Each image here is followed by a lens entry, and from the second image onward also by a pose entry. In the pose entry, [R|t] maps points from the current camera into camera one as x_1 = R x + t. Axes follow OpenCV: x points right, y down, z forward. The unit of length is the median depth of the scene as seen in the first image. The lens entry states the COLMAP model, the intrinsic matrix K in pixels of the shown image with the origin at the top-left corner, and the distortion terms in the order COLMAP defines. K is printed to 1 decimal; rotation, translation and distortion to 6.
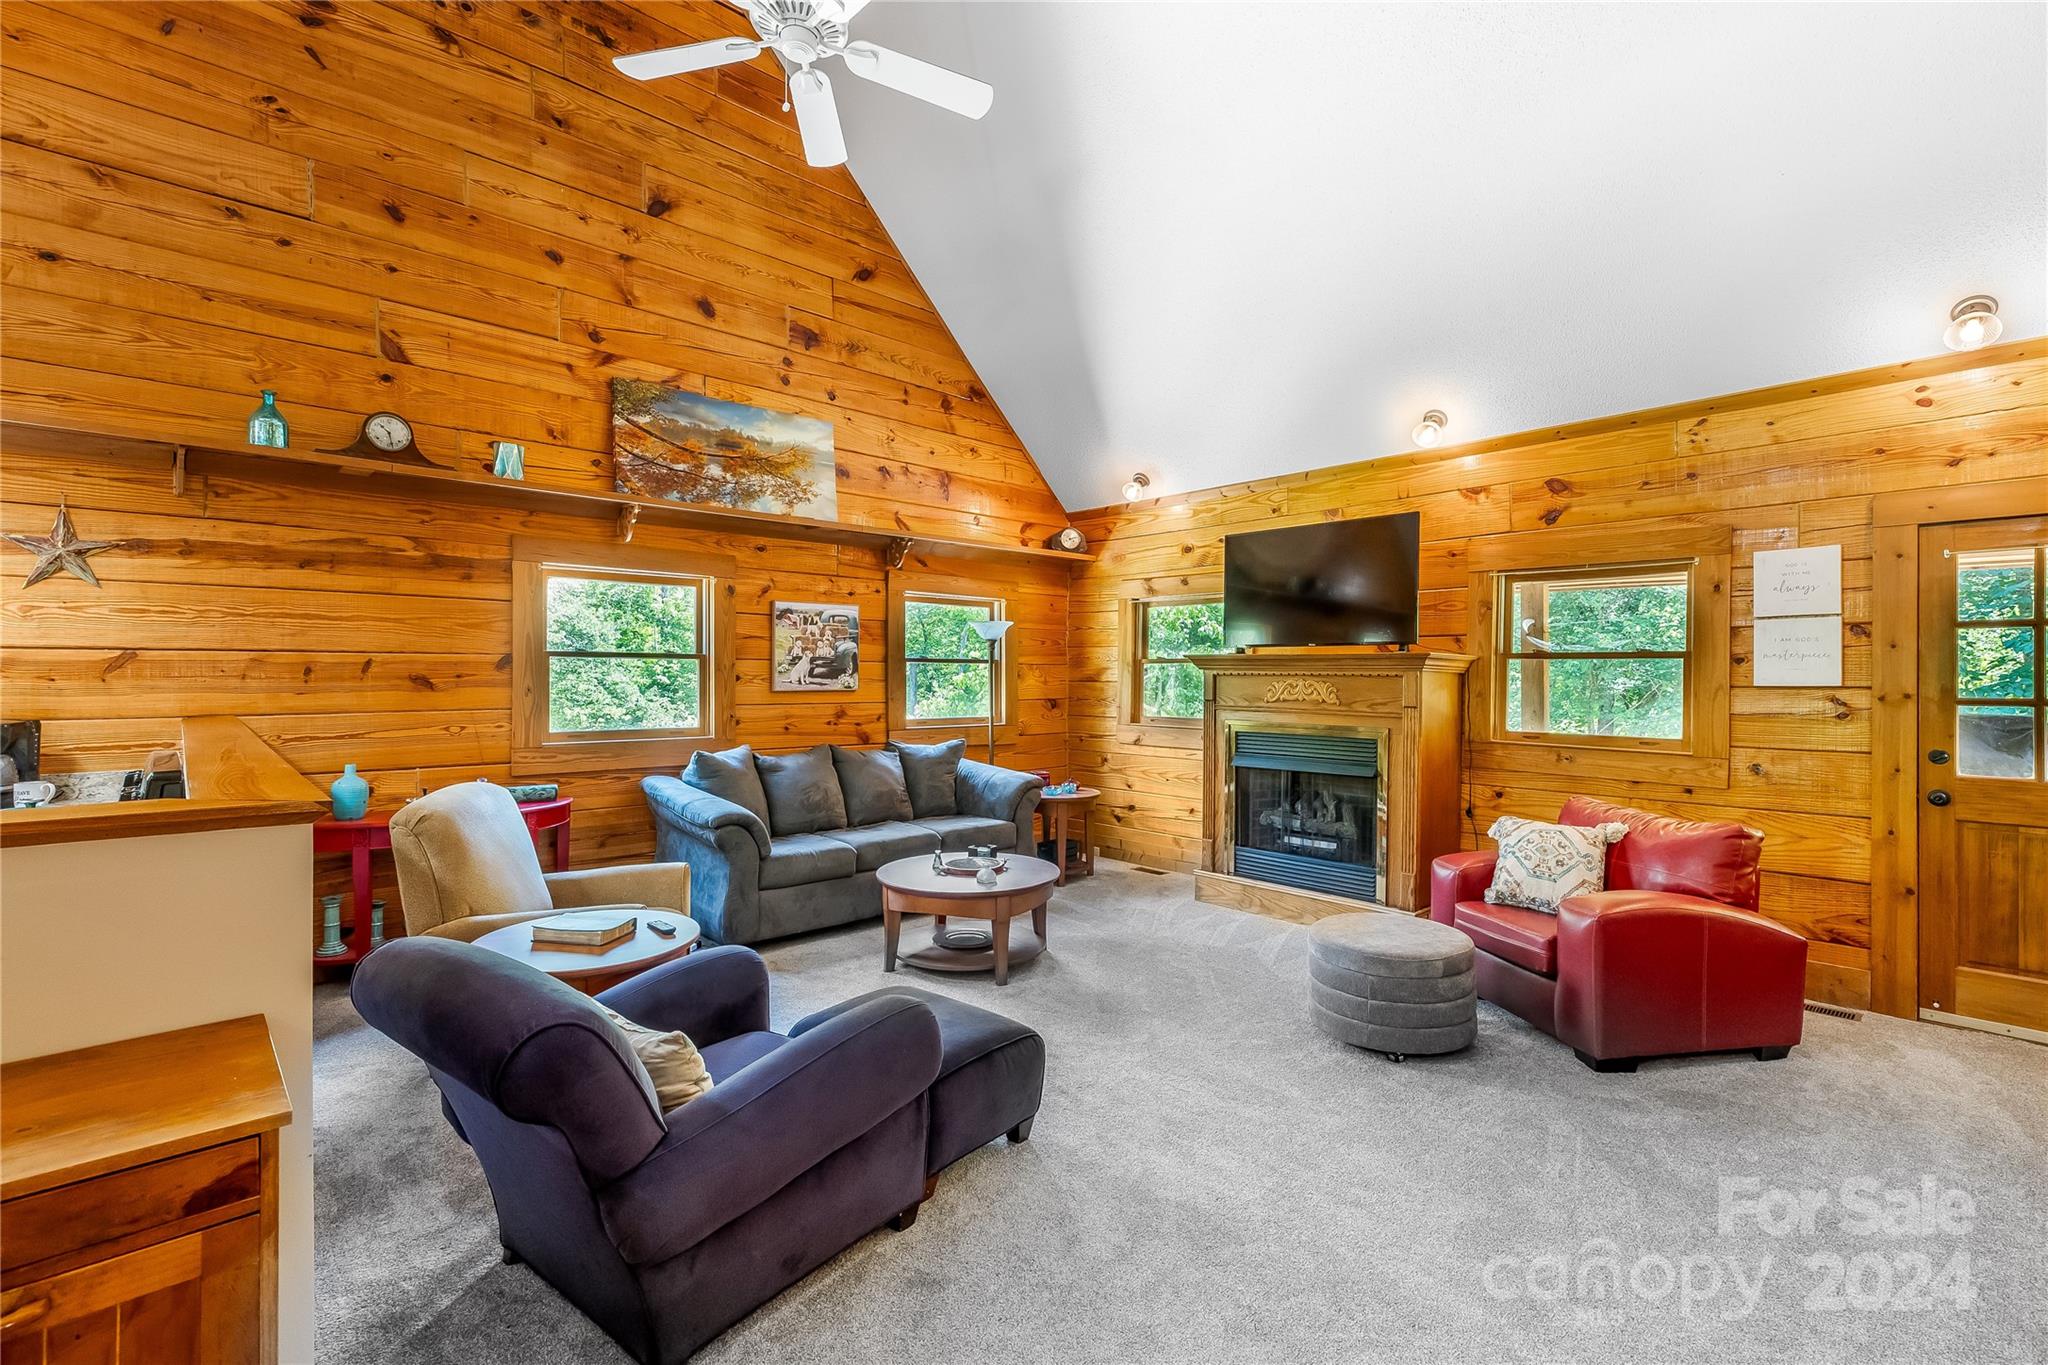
lens RADIAL K [[926.2, 0, 1039.4], [0, 926.2, 674.6], [0, 0, 1]] dist [0.004105, 0.001128]
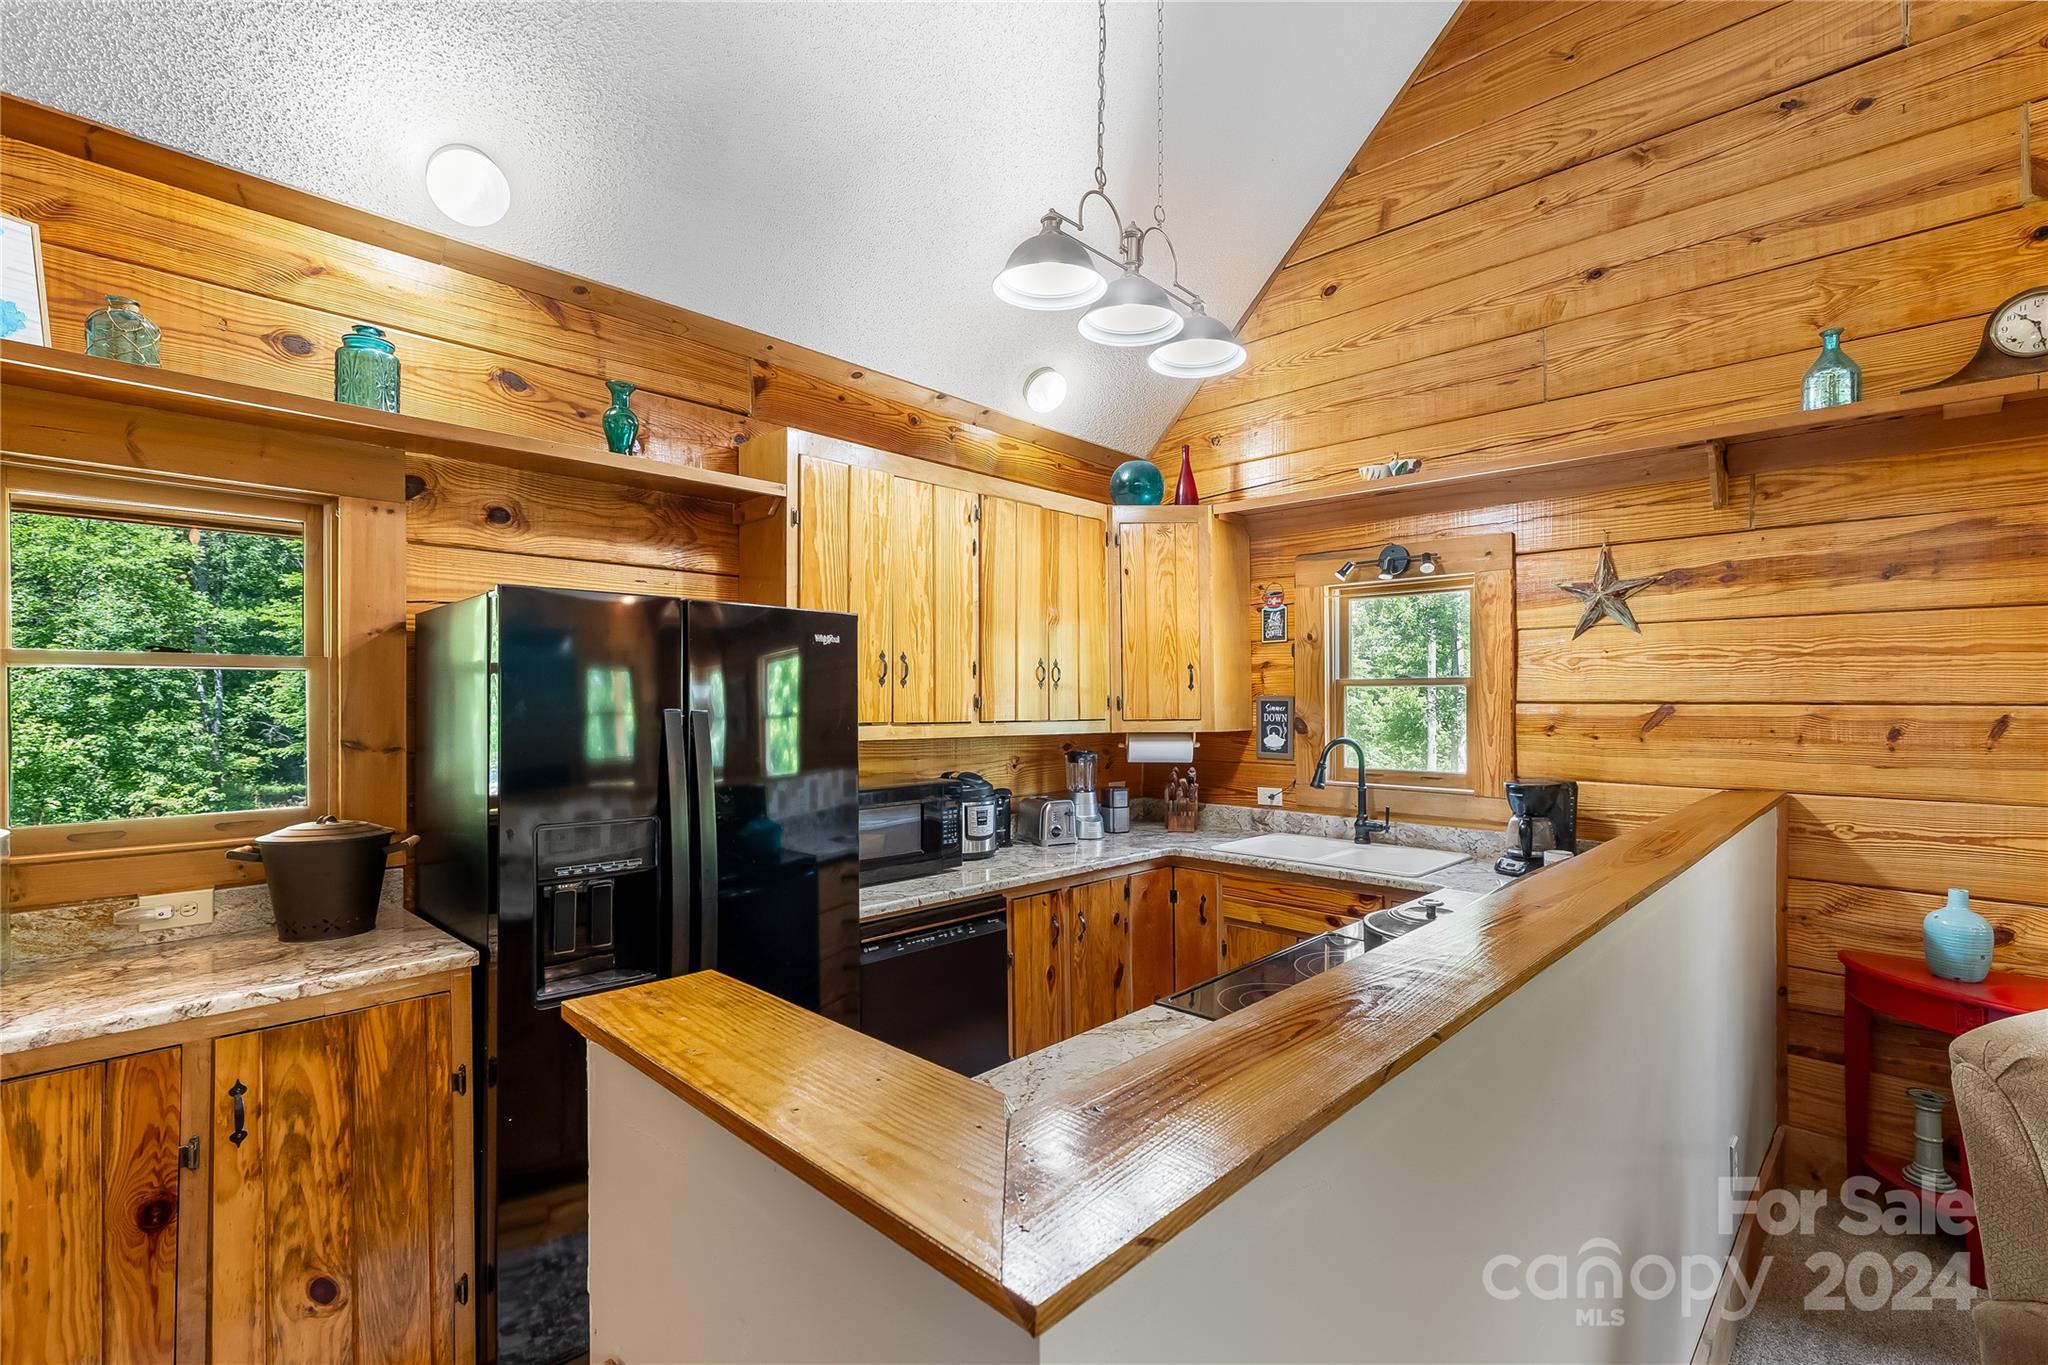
lens RADIAL K [[926.2, 0, 1046.1], [0, 926.2, 699.2], [0, 0, 1]] dist [0.004105, 0.001128]
pose [[0.049527, 0.001174, -0.998772, -0.130378], [-0.002225, 0.999997, 0.001065, -0.023038], [0.998770, 0.002170, 0.049529, 0.303750]]
